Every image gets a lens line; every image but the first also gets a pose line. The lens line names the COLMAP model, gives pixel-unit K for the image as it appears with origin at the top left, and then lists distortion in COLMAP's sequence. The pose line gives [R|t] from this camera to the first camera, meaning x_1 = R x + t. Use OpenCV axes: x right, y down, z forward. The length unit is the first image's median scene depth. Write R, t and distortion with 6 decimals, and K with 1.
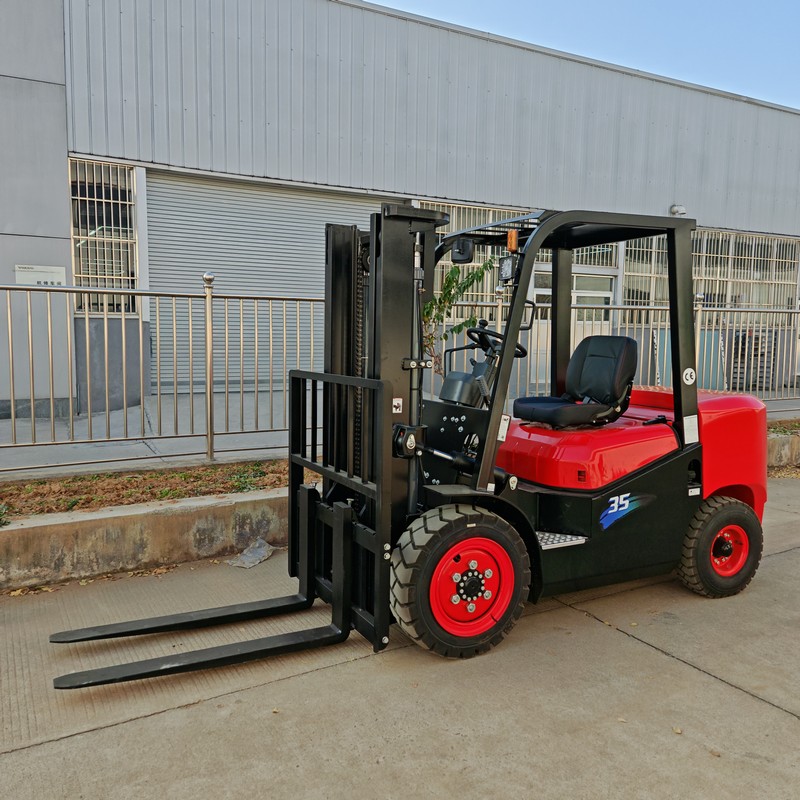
lens RADIAL K [[715.2, 0, 398.4], [0, 715.2, 397.8], [0, 0, 1]] dist [0.107569, -0.129362]
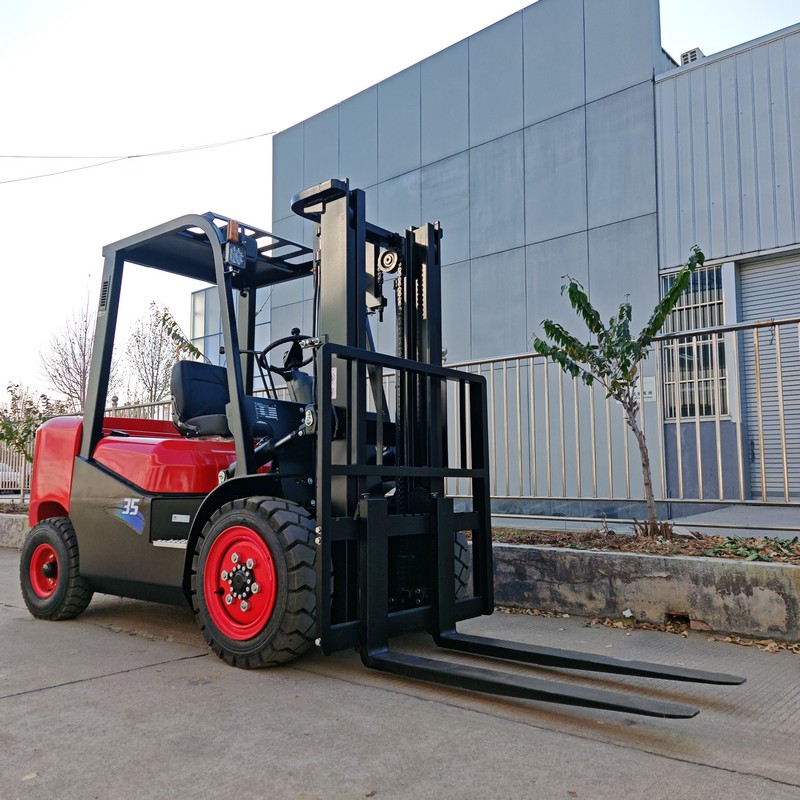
lens RADIAL K [[728.6, 0, 400.0], [0, 728.6, 400.0], [0, 0, 1]] dist [0.062131, -0.024202]
pose [[0.332258, -0.116450, -0.935972, 1.130562], [-0.080152, 0.985273, -0.151037, 0.119233], [0.939777, 0.125203, 0.318031, 0.910914]]
